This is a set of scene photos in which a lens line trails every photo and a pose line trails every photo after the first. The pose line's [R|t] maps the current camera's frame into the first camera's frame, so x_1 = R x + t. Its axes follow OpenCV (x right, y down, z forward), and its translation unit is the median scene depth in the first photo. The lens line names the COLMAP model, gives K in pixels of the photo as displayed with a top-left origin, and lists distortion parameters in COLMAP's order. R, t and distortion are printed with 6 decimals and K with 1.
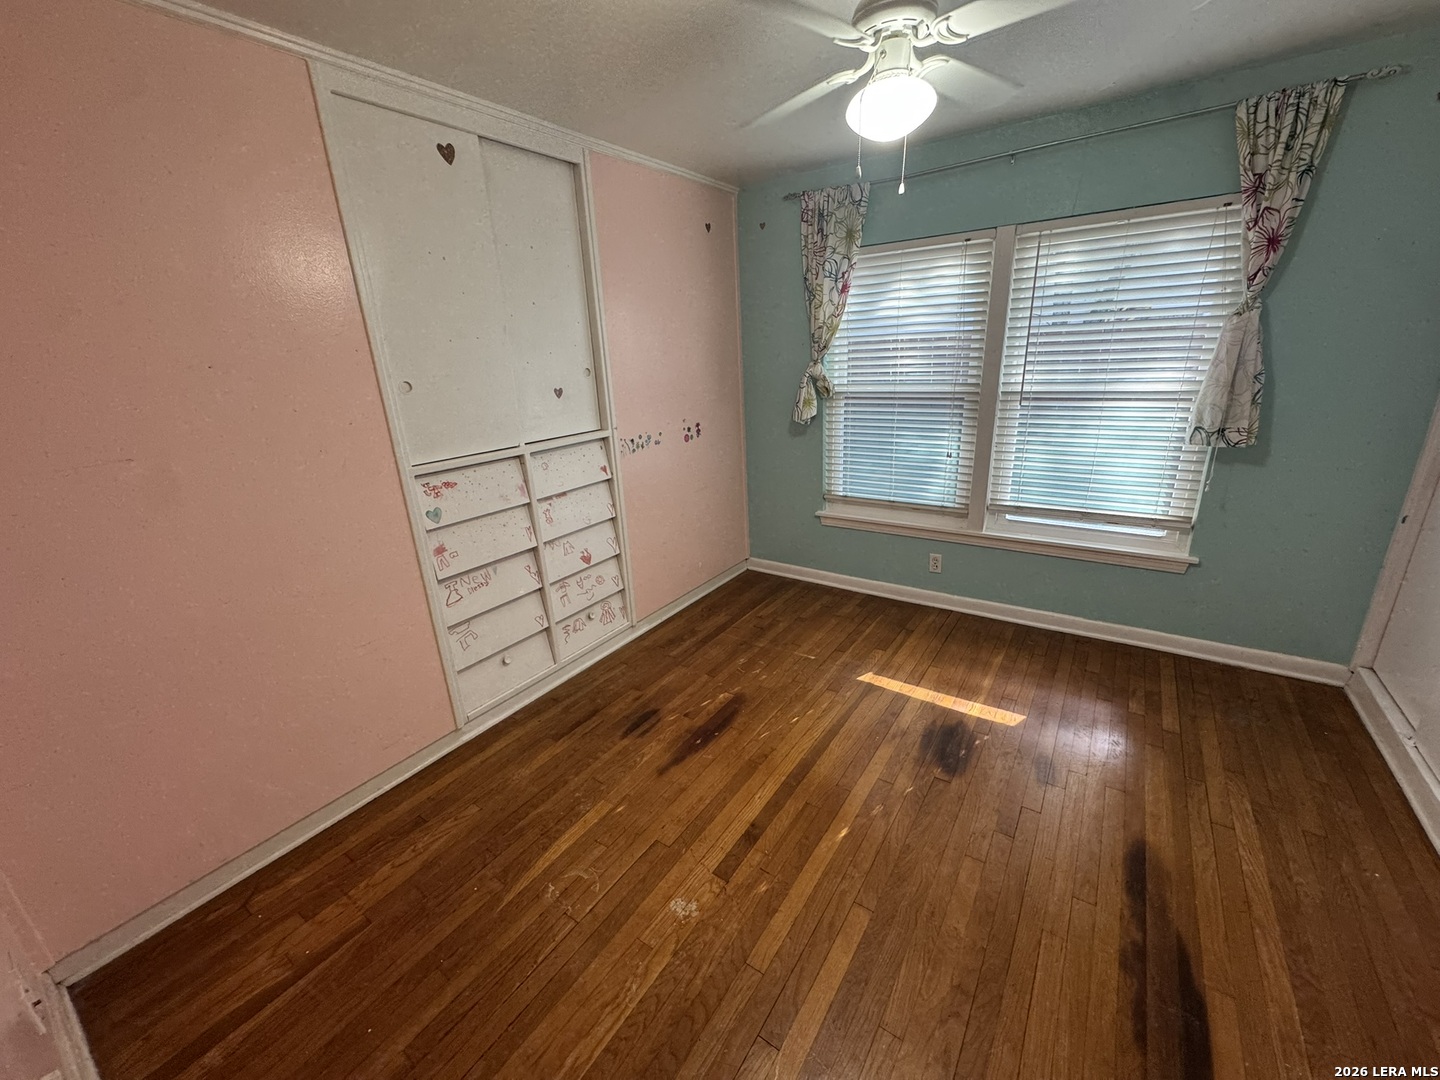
lens RADIAL K [[572.4, 0, 720.0], [0, 572.4, 540.0], [0, 0, 1]] dist [-0.002736, -0.000275]
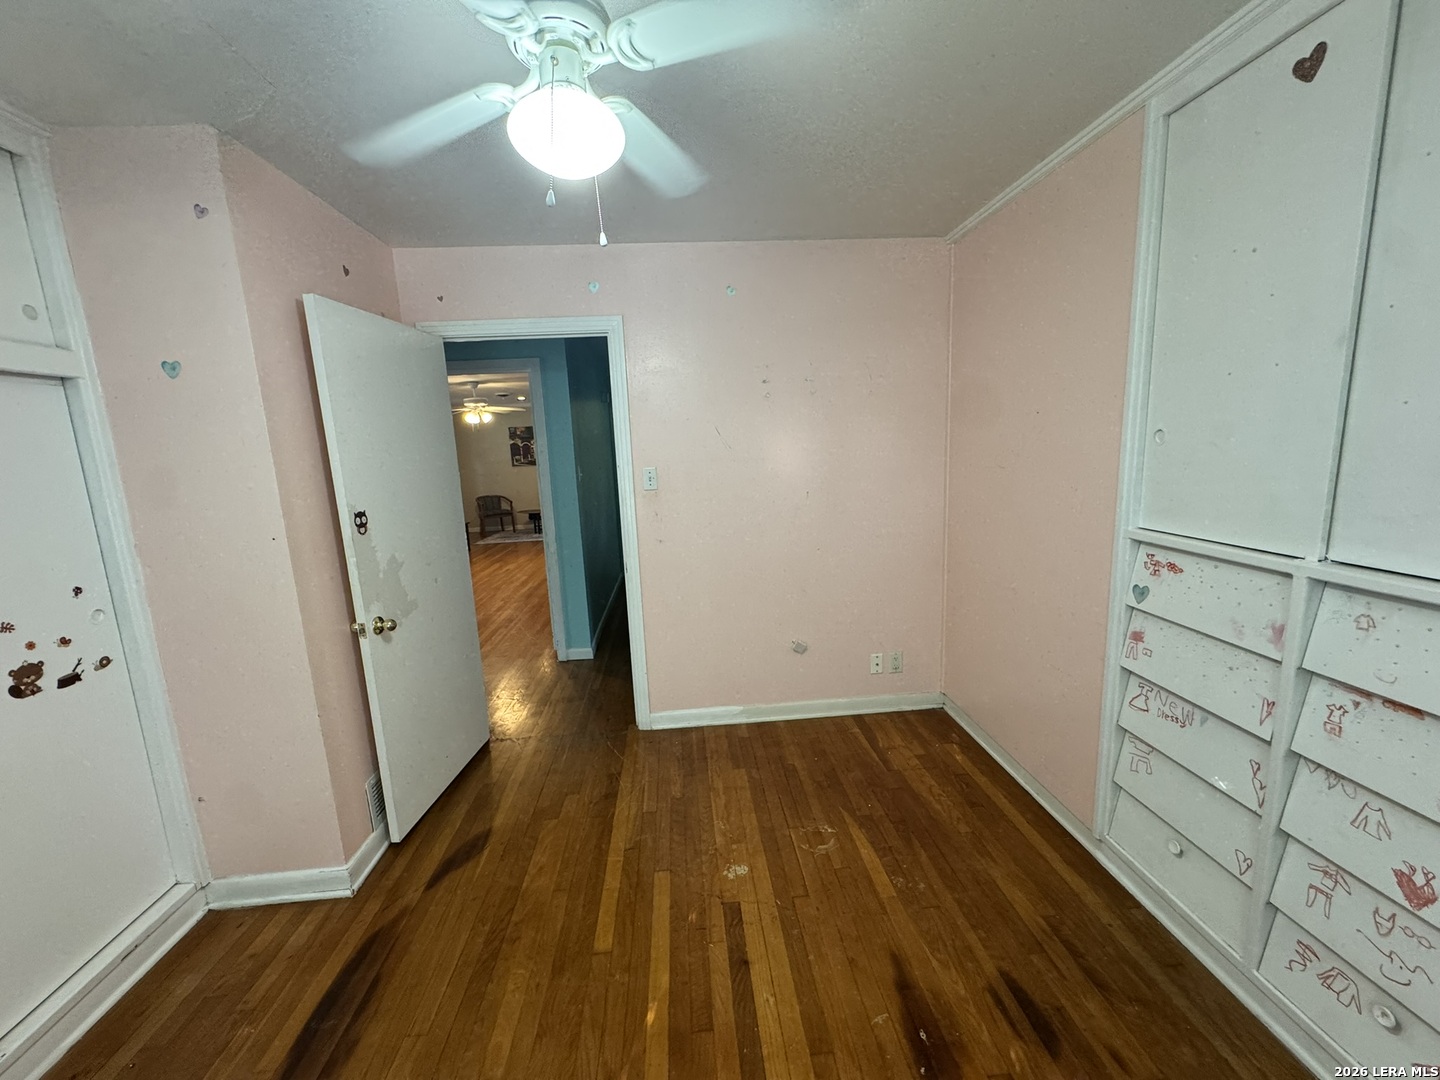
lens RADIAL K [[572.4, 0, 720.0], [0, 572.4, 540.0], [0, 0, 1]] dist [-0.002736, -0.000275]
pose [[-0.770448, 0.190026, -0.608523, 0.429513], [-0.124232, 0.891488, 0.435677, -0.384978], [0.625282, 0.411264, -0.663238, 1.126964]]
